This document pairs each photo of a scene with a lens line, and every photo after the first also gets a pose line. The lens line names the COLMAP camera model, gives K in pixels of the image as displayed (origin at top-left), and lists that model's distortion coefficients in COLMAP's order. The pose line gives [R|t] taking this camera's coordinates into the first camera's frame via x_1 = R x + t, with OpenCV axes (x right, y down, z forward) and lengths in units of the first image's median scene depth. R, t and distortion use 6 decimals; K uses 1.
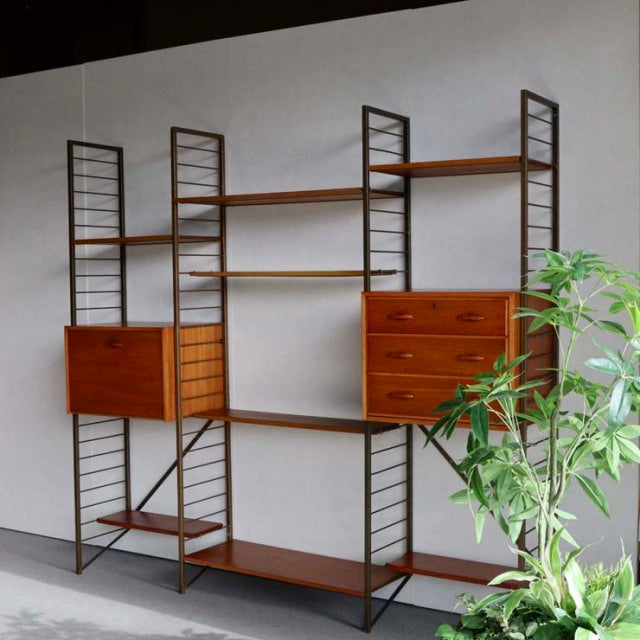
lens RADIAL K [[1034.1, 0, 320.0], [0, 1034.1, 320.0], [0, 0, 1]] dist [-0.321096, -0.011760]
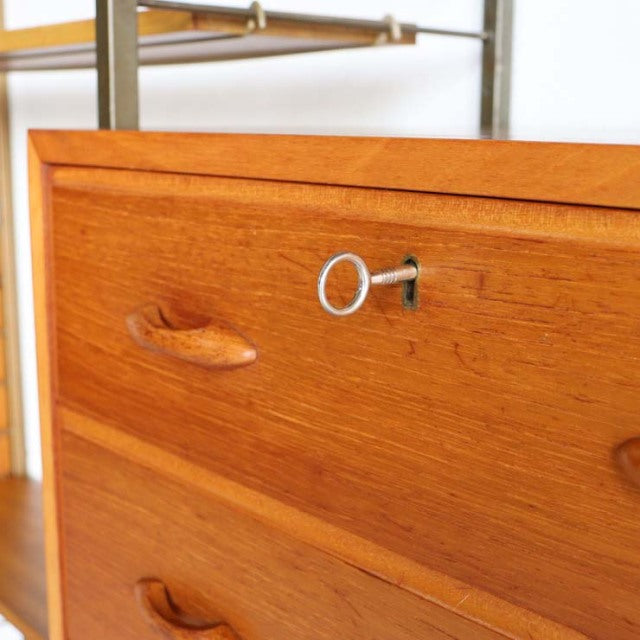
lens RADIAL K [[1081.7, 0, 320.0], [0, 1081.7, 320.0], [0, 0, 1]] dist [-0.181832, 0.012650]
pose [[0.952038, 0.081941, -0.294804, 0.123421], [-0.042897, 0.989703, 0.136557, -0.022033], [0.302958, -0.117361, 0.945750, 0.838050]]
